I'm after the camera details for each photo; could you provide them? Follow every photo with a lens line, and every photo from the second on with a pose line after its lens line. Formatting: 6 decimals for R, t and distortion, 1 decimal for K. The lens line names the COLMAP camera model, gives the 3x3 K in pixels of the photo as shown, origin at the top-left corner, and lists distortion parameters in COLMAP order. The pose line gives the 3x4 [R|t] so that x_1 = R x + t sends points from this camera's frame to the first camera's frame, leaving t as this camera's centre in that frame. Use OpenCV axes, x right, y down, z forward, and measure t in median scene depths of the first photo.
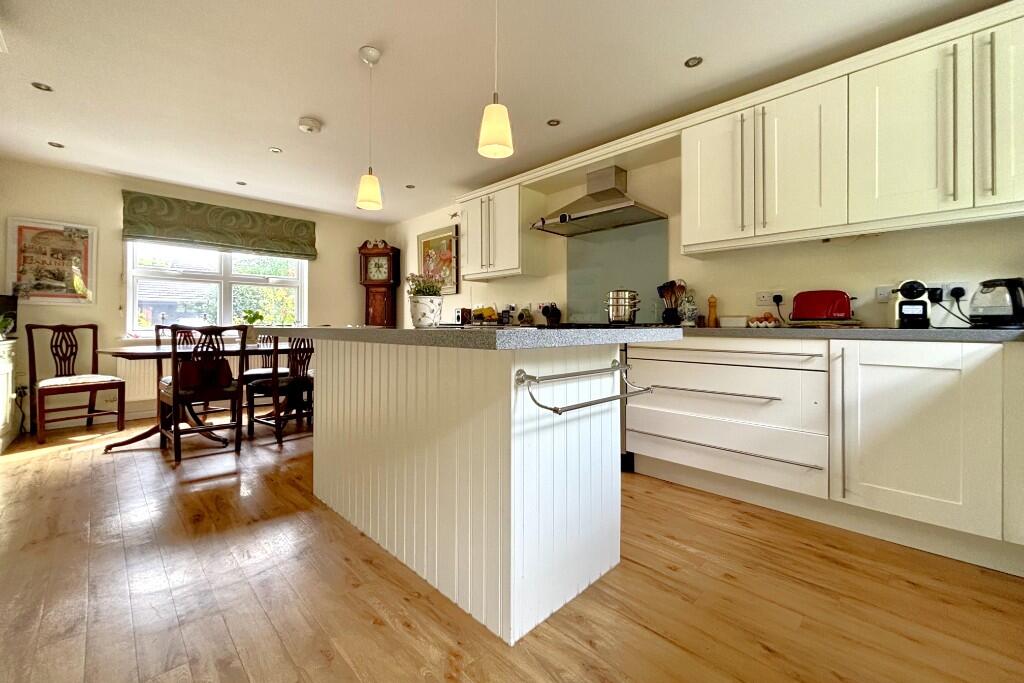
lens RADIAL K [[417.5, 0, 513.5], [0, 417.5, 325.2], [0, 0, 1]] dist [0.001229, 0.000456]
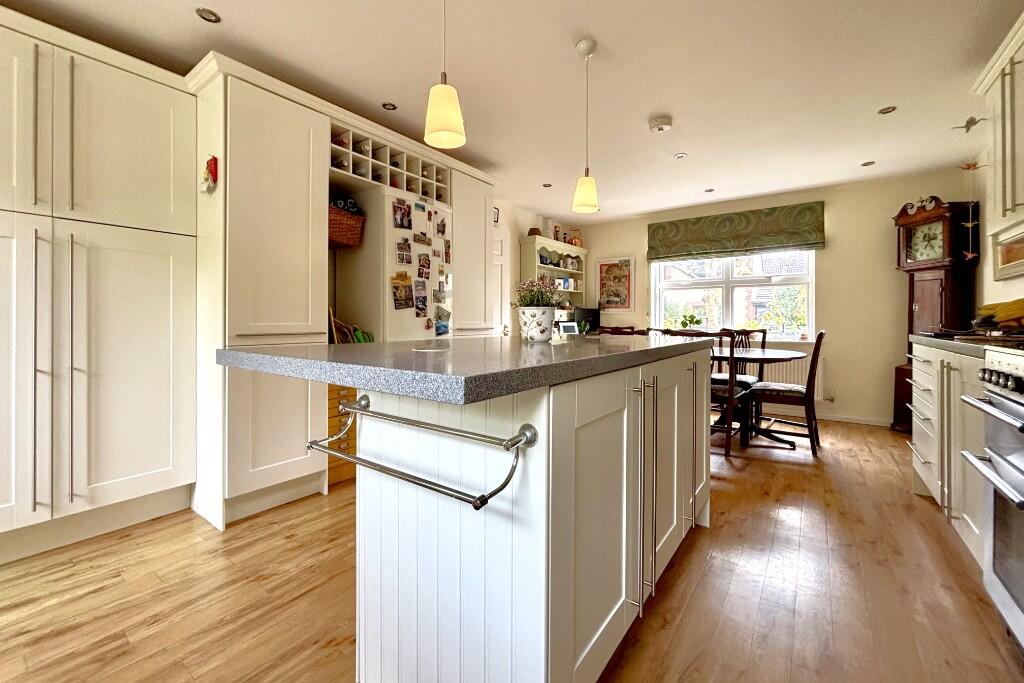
lens RADIAL K [[417.5, 0, 504.5], [0, 417.5, 322.0], [0, 0, 1]] dist [0.001229, 0.000456]
pose [[0.157946, -0.003652, -0.987441, 0.276912], [-0.006127, 0.999970, -0.004679, -0.008593], [0.987429, 0.006789, 0.157919, 0.343066]]
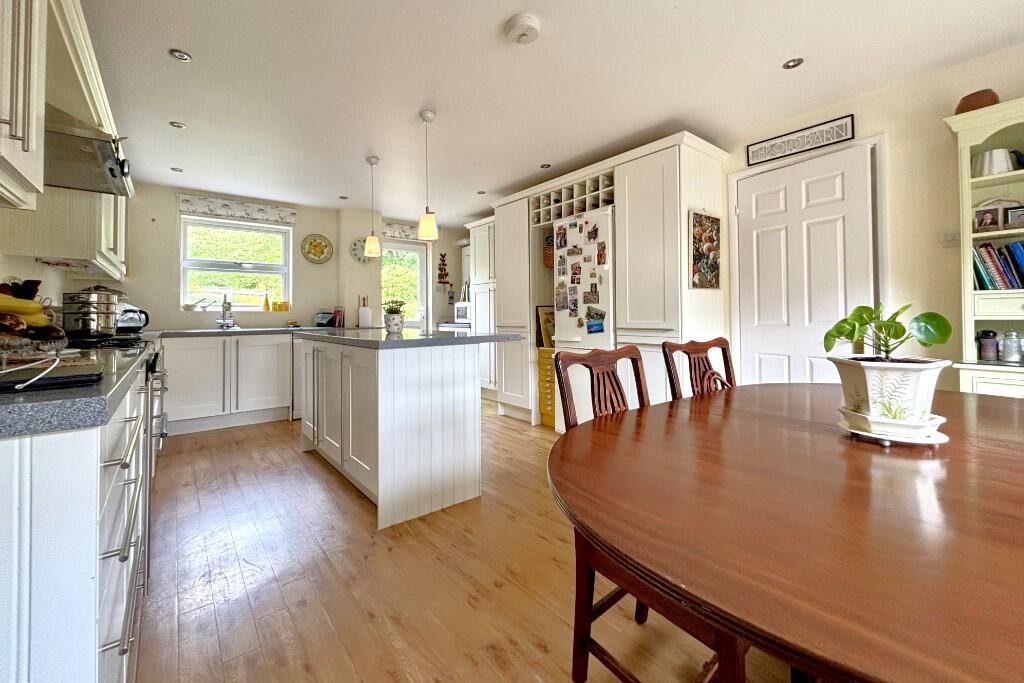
lens RADIAL K [[417.5, 0, 517.4], [0, 417.5, 307.9], [0, 0, 1]] dist [0.001229, 0.000456]
pose [[-0.996741, 0.010963, 0.079922, -0.351175], [0.009987, 0.999871, -0.012610, -0.026439], [-0.080050, -0.011771, -0.996721, 1.109990]]
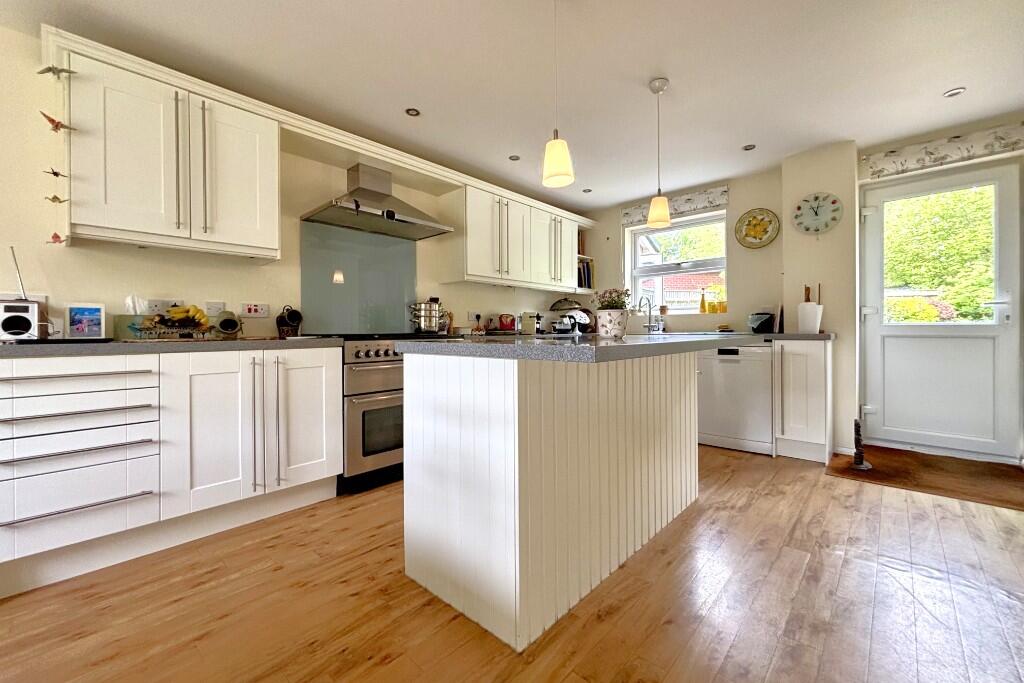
lens RADIAL K [[417.5, 0, 513.7], [0, 417.5, 333.4], [0, 0, 1]] dist [0.001229, 0.000456]
pose [[-0.048590, -0.002621, 0.998815, -0.546508], [0.015303, 0.999877, 0.003368, -0.003290], [-0.998702, 0.015449, -0.048544, 0.555861]]
